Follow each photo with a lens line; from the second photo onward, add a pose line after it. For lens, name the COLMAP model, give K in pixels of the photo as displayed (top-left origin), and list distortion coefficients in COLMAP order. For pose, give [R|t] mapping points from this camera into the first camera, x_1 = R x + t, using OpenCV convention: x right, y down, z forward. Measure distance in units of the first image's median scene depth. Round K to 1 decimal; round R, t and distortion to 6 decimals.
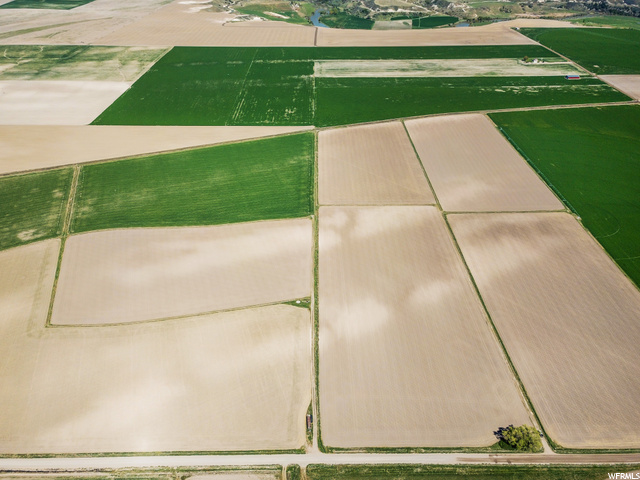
lens RADIAL K [[477.3, 0, 317.9], [0, 477.3, 241.3], [0, 0, 1]] dist [0.053685, -0.042584]
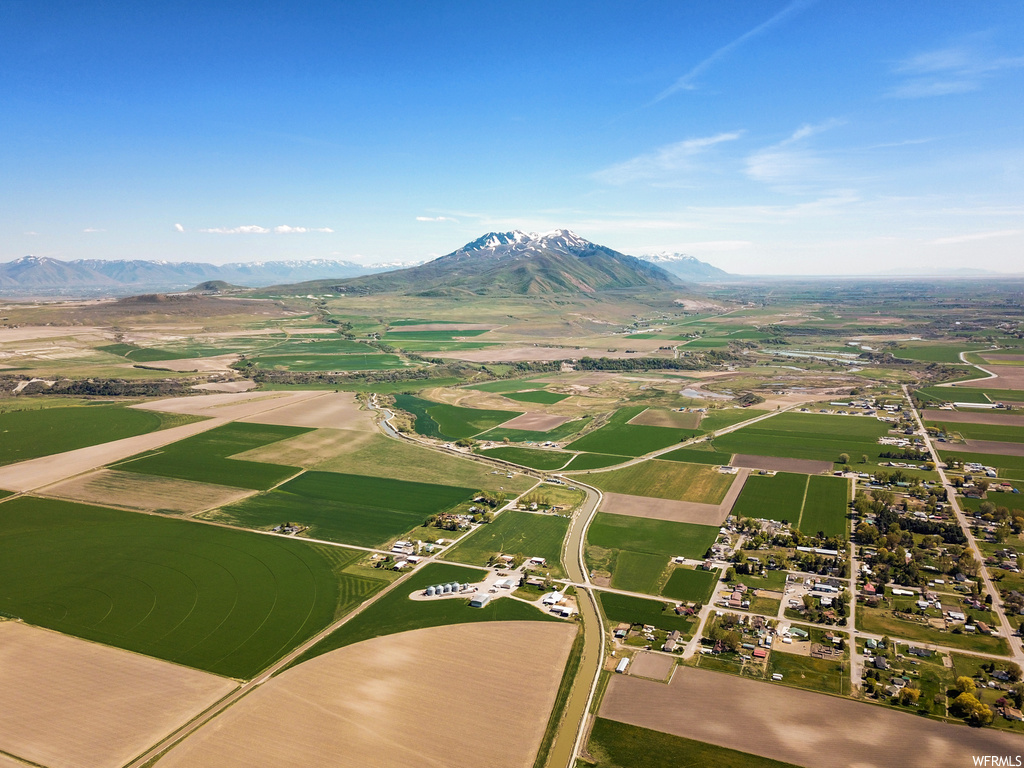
lens RADIAL K [[763.6, 0, 508.7], [0, 763.6, 386.1], [0, 0, 1]] dist [0.053685, -0.042584]
pose [[0.392609, -0.130338, 0.910423, -0.182063], [0.501332, 0.860238, -0.093040, 0.088228], [-0.771054, 0.492953, 0.403080, -0.248098]]
